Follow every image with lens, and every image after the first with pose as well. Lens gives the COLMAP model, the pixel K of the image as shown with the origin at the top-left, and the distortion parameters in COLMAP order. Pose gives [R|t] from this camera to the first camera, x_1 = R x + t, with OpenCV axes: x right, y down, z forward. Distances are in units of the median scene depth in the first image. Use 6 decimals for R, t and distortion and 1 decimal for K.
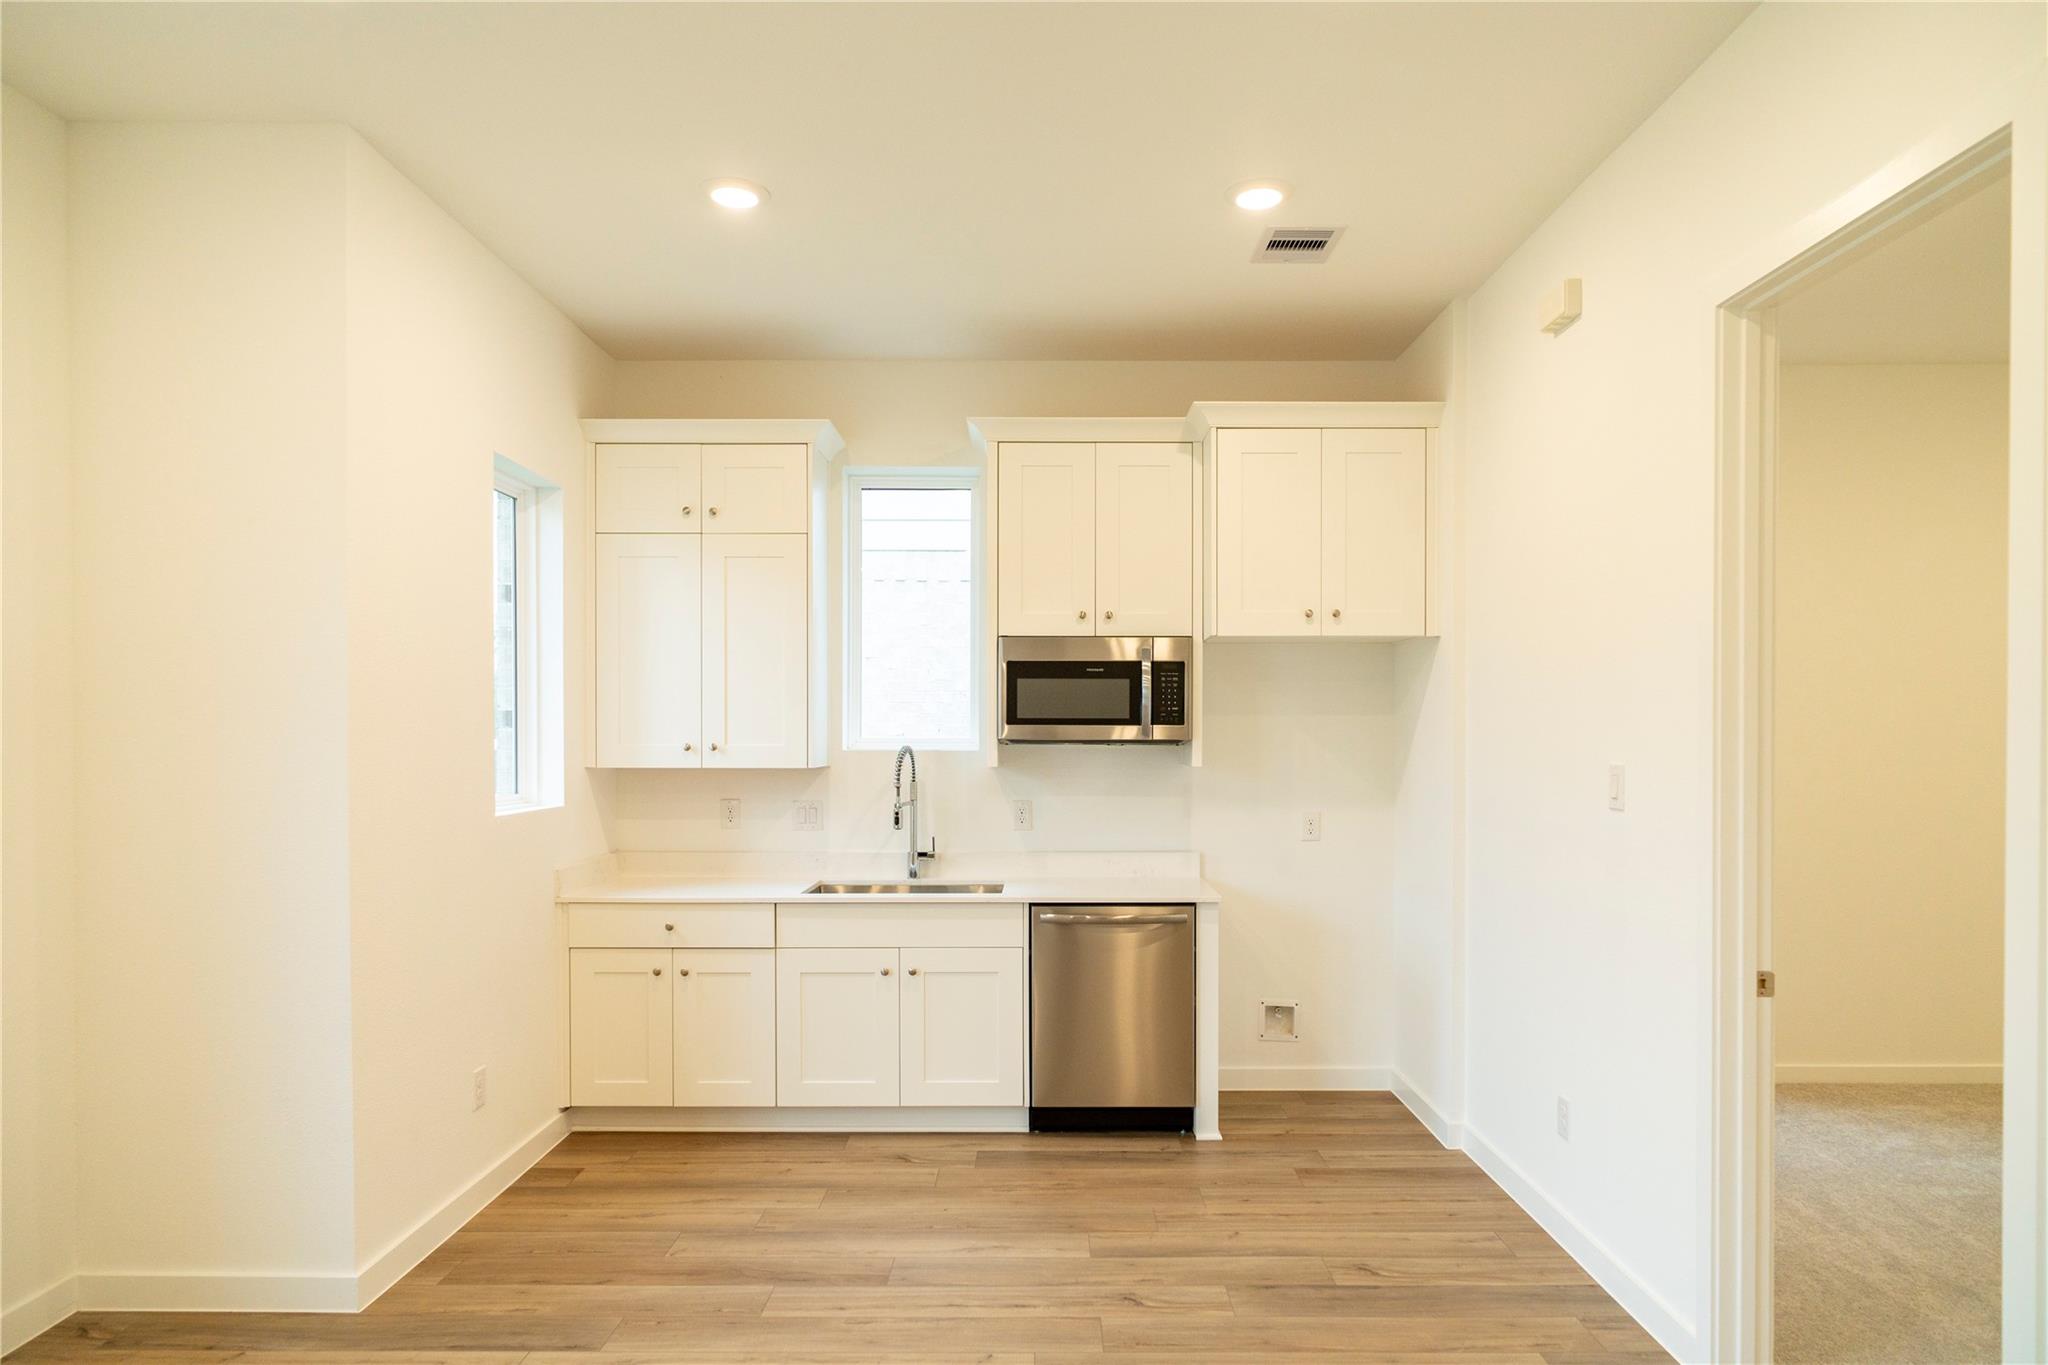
lens RADIAL K [[1226.7, 0, 1032.6], [0, 1226.7, 745.8], [0, 0, 1]] dist [-0.003539, 0.002297]
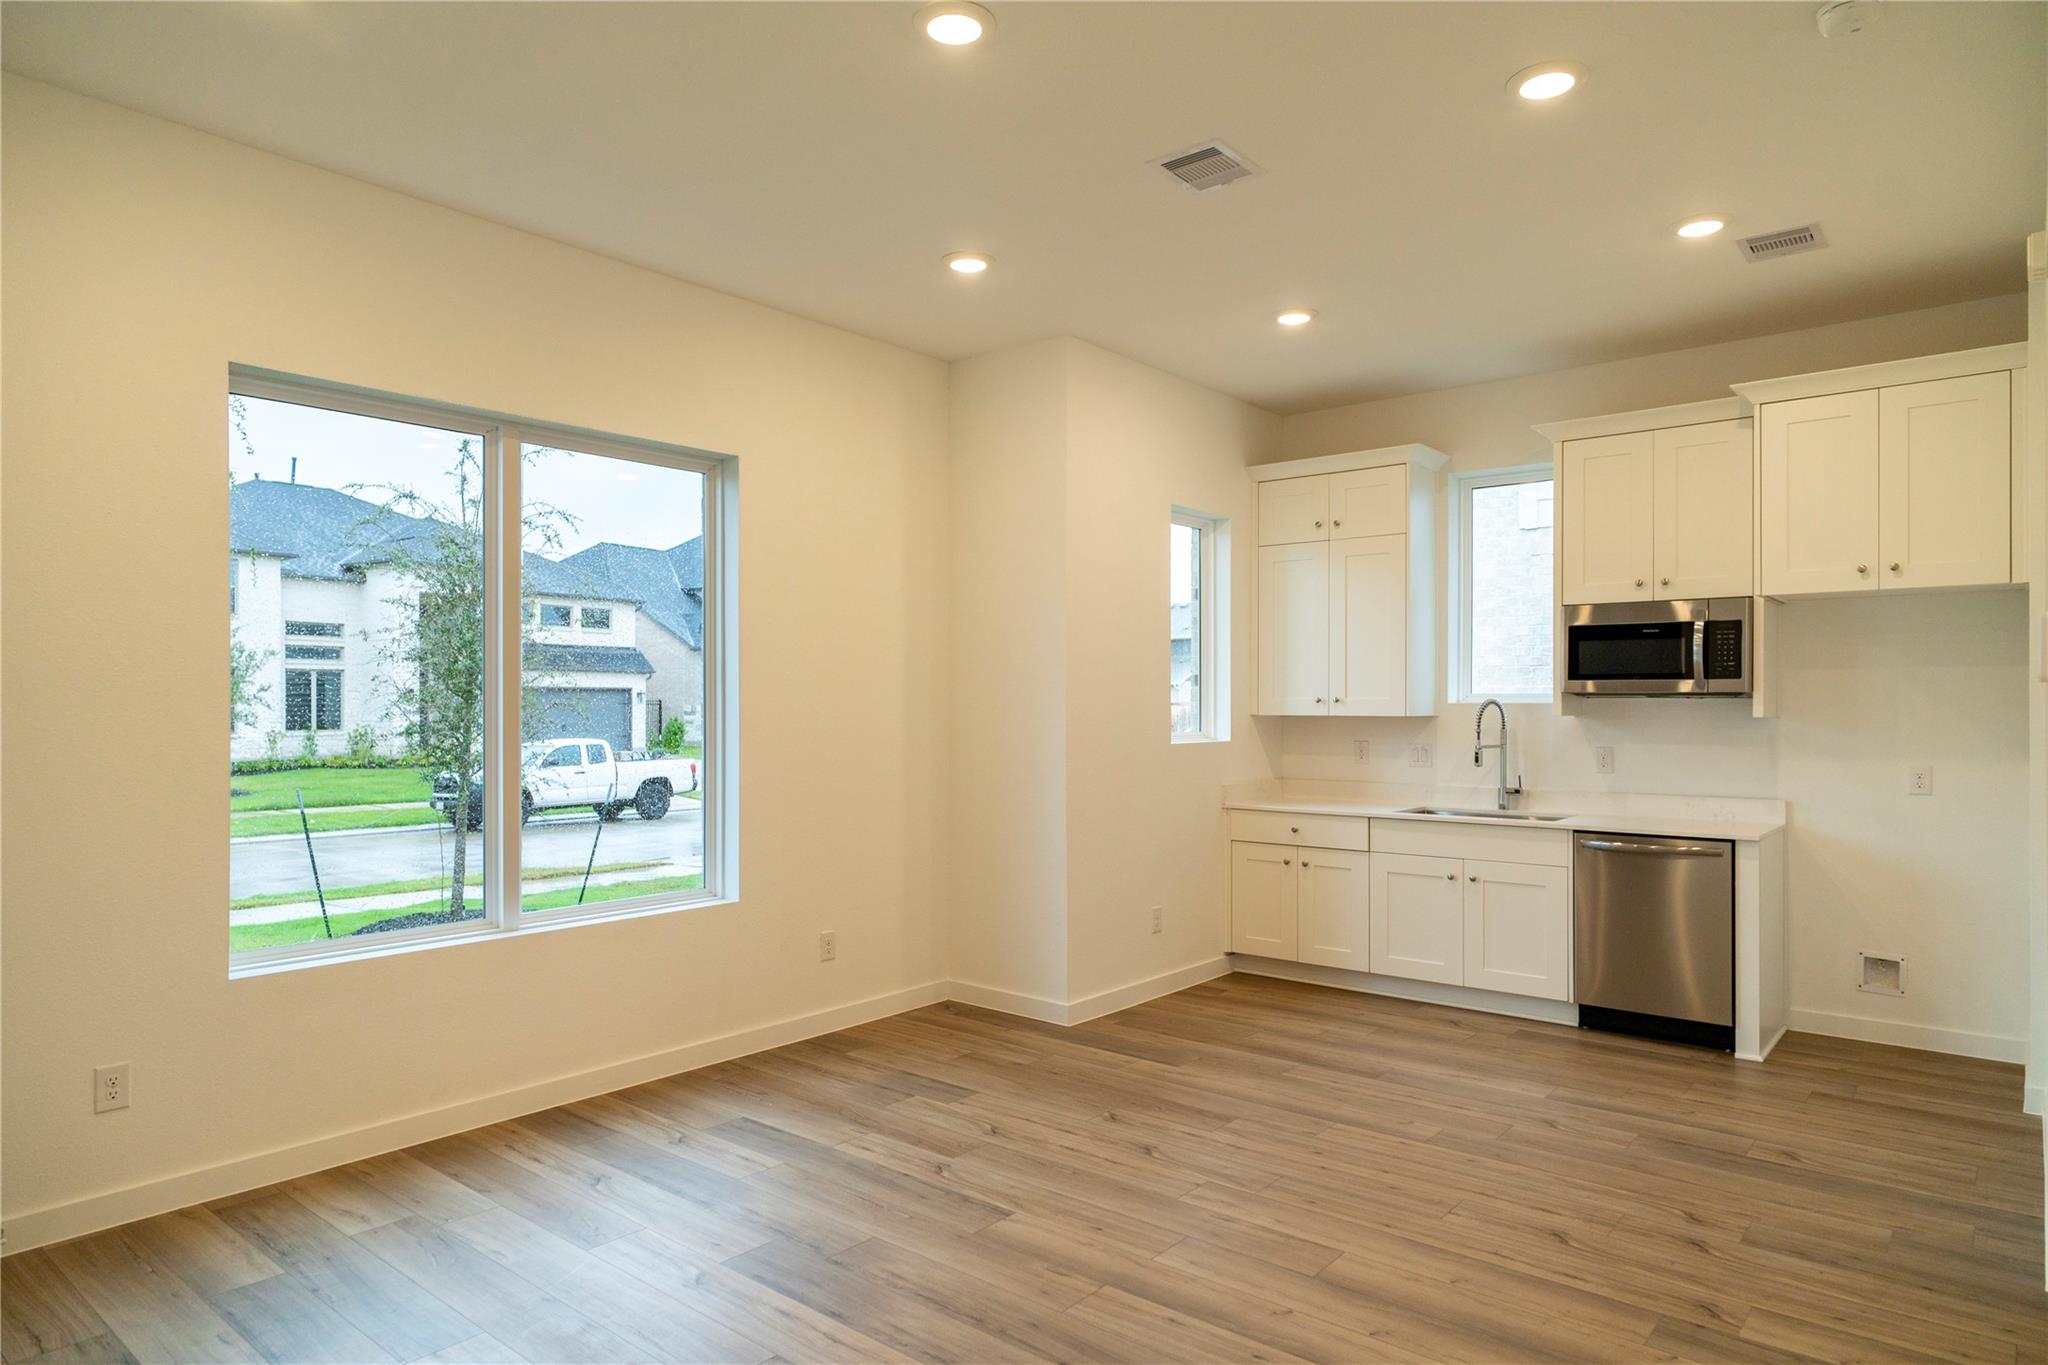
lens RADIAL K [[1202.5, 0, 1023.1], [0, 1202.5, 693.8], [0, 0, 1]] dist [-0.000872, 0.002452]
pose [[0.769095, -0.005341, -0.639113, 0.326519], [-0.006573, 0.999846, -0.016266, 0.018746], [0.639101, 0.016711, 0.768941, -0.230340]]
